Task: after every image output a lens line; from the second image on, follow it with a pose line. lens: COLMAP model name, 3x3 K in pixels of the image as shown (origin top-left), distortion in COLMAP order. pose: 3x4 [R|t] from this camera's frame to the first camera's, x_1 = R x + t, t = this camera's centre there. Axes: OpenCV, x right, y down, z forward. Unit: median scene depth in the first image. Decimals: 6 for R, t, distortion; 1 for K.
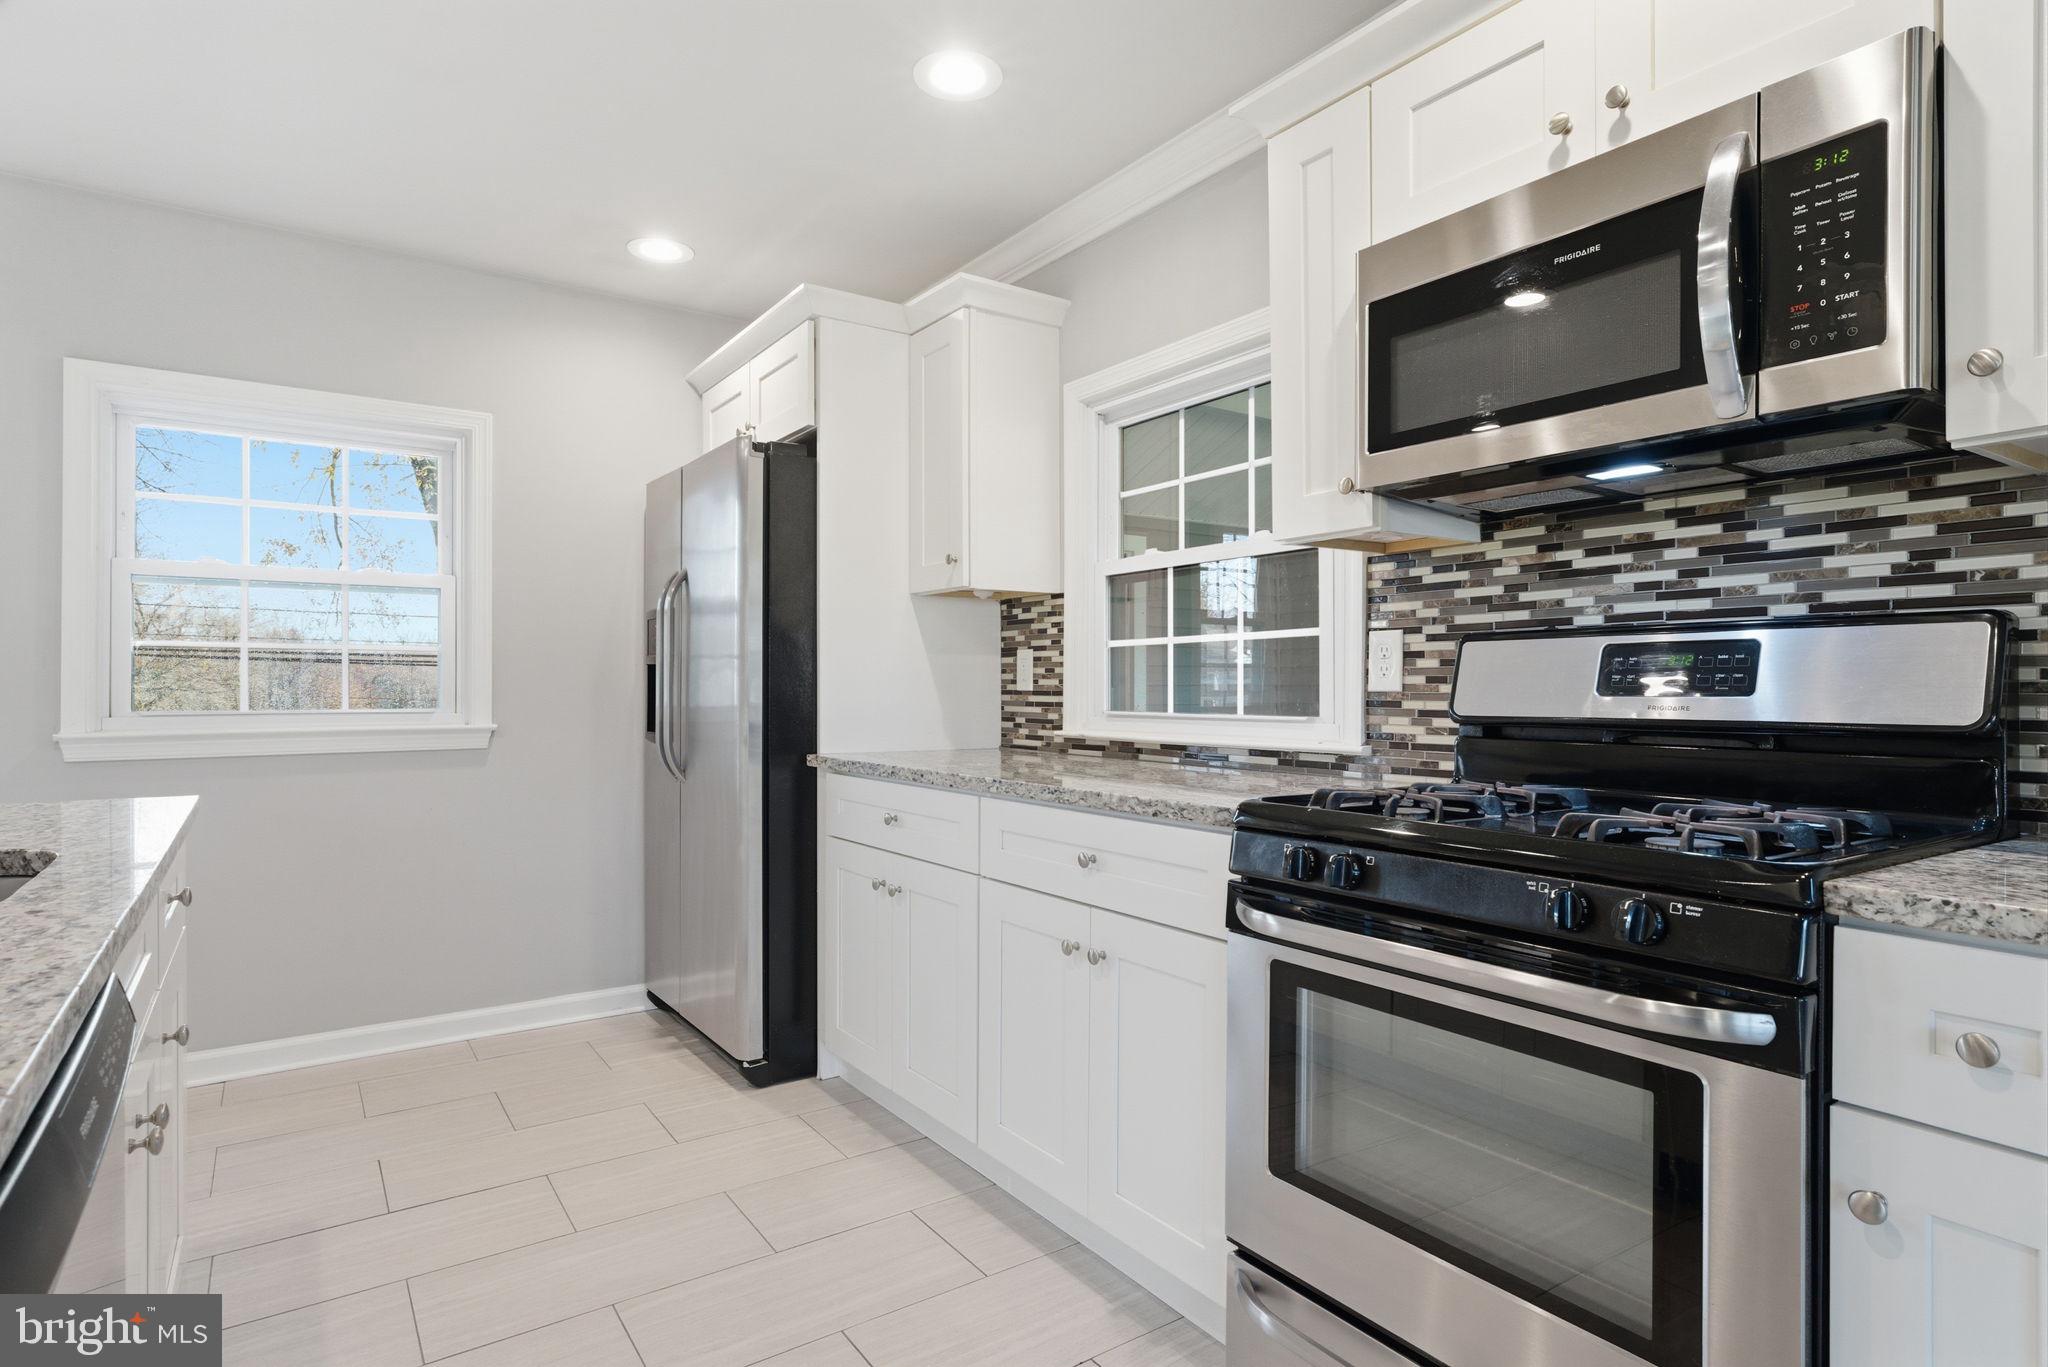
lens RADIAL K [[1081.7, 0, 1024.0], [0, 1081.7, 683.5], [0, 0, 1]] dist [-0.001342, 0.001573]
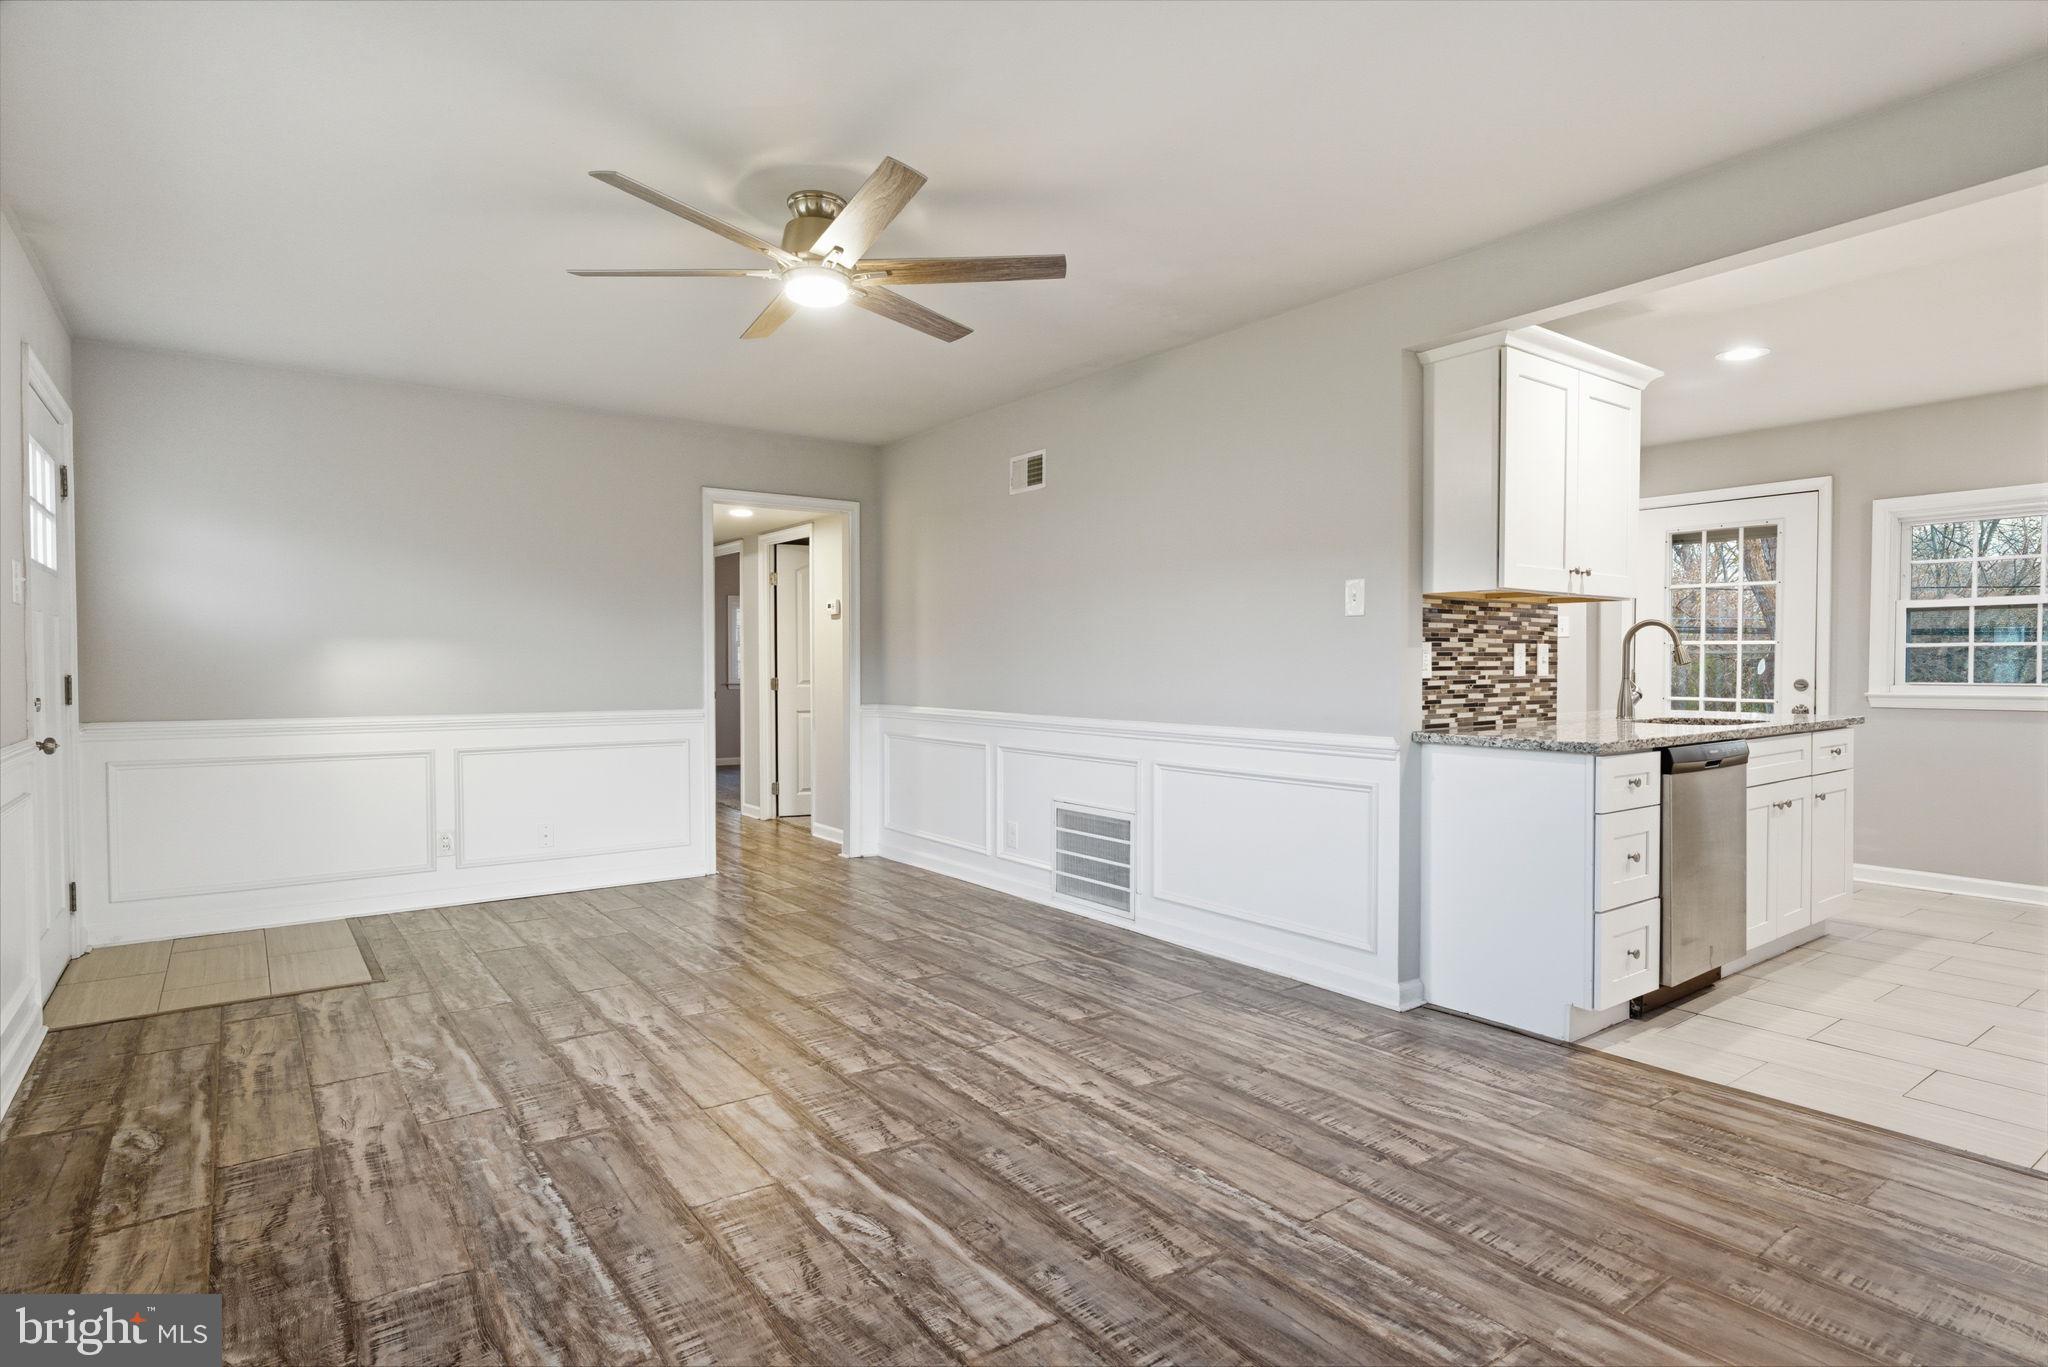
lens RADIAL K [[1072.2, 0, 1024.0], [0, 1072.2, 683.5], [0, 0, 1]] dist [0.004590, 0.002202]
pose [[0.036607, 0.016170, -0.999199, 0.958028], [0.002629, 0.999864, 0.016277, -0.005676], [0.999326, -0.003222, 0.036559, -0.576297]]
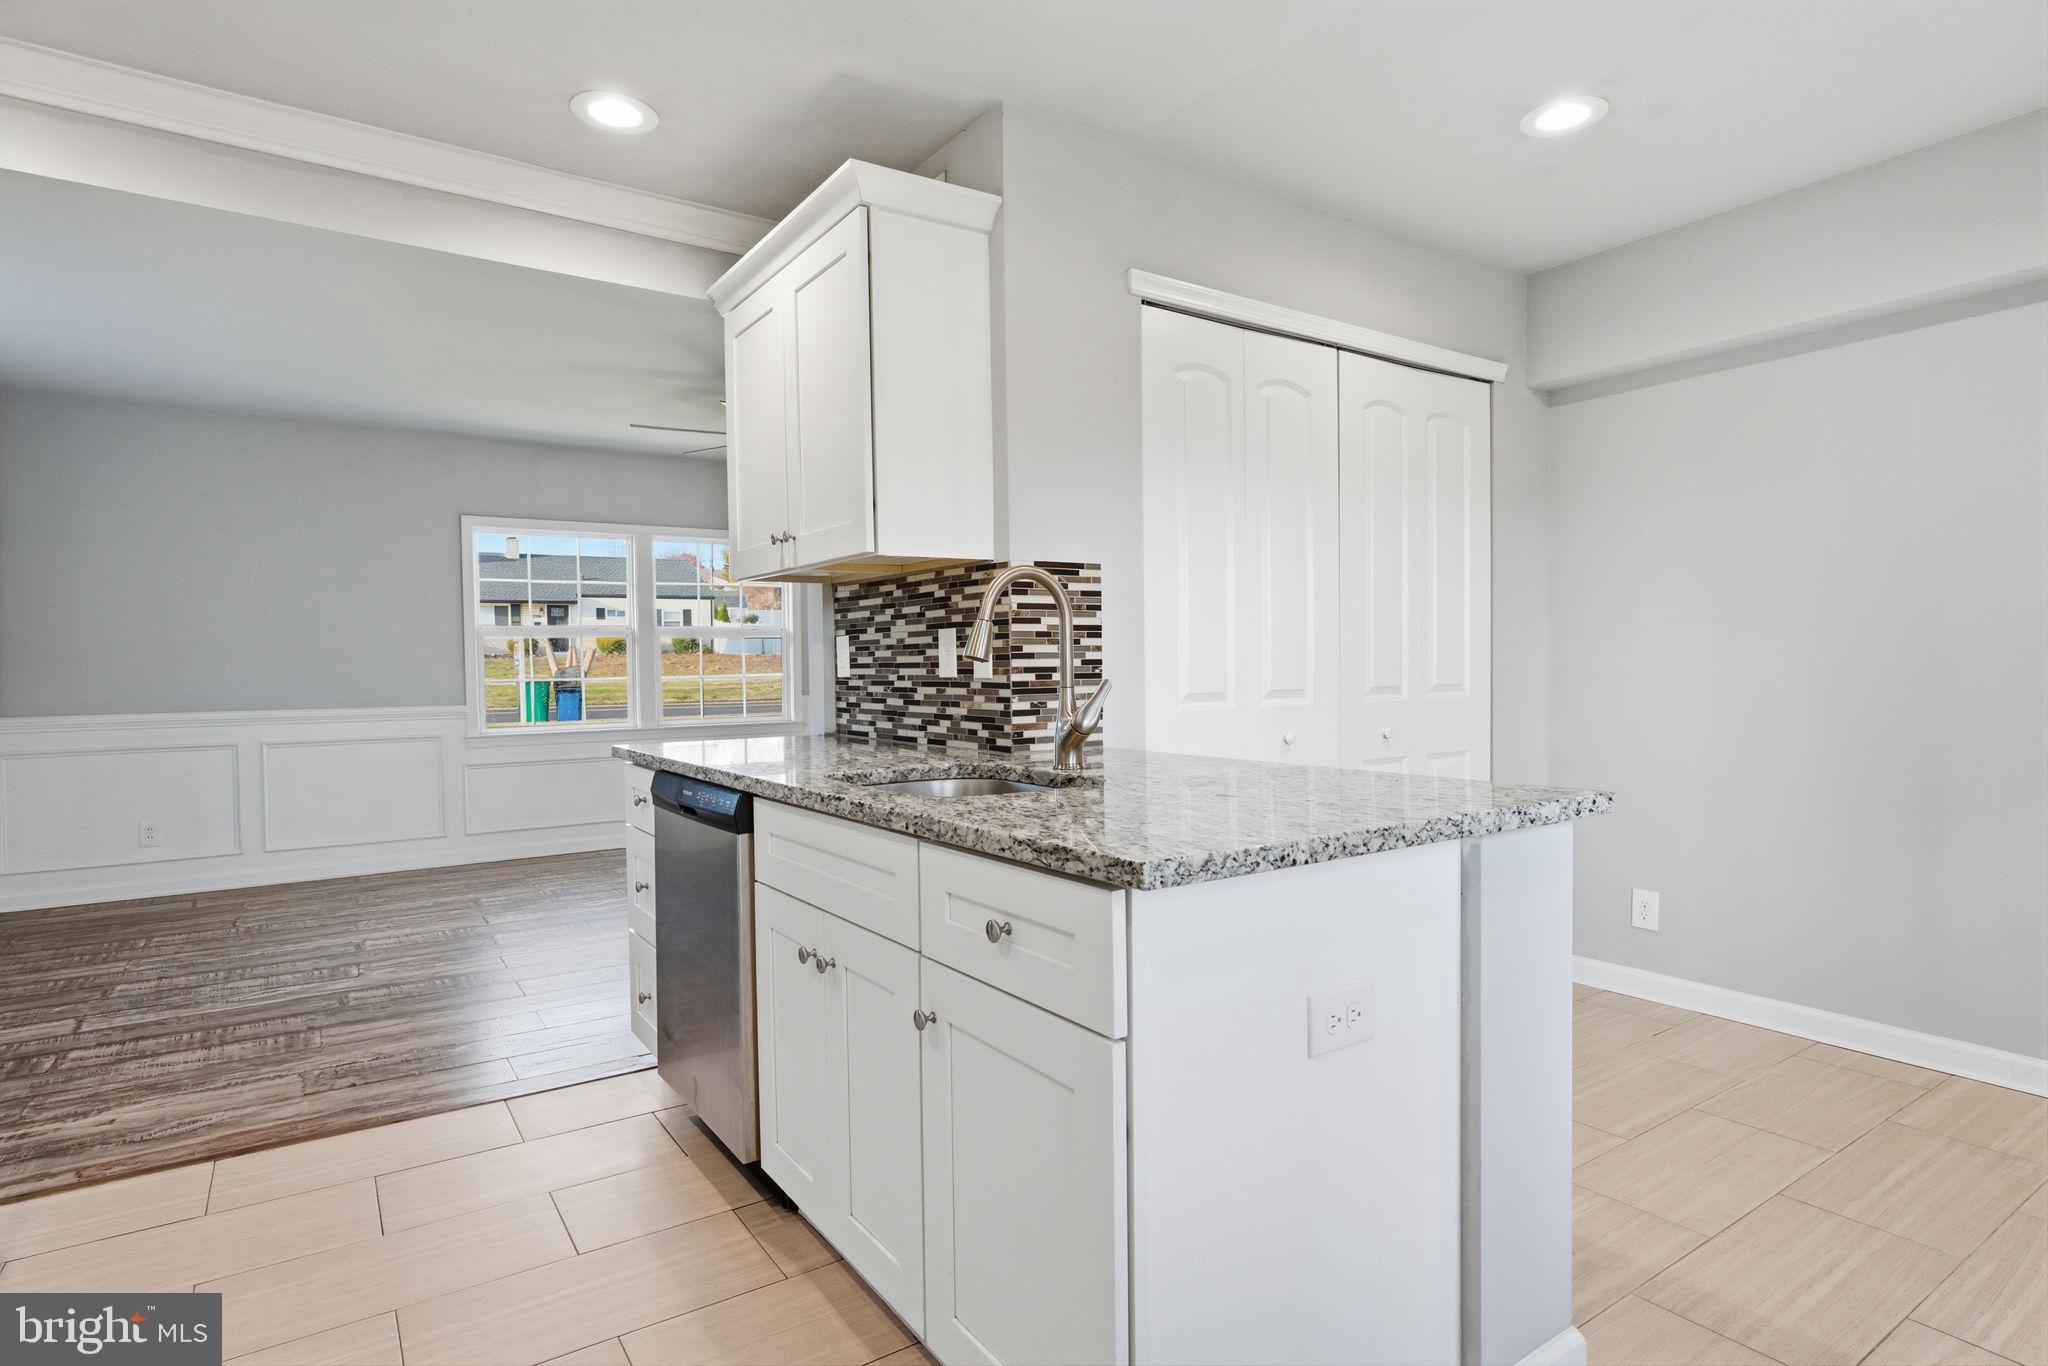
lens RADIAL K [[1072.2, 0, 1024.0], [0, 1072.2, 683.0], [0, 0, 1]] dist [0.004590, 0.002202]
pose [[-0.999863, 0.011386, 0.012023, -0.458818], [0.011631, 0.999722, 0.020489, -0.004391], [-0.011787, 0.020626, -0.999718, 1.020181]]
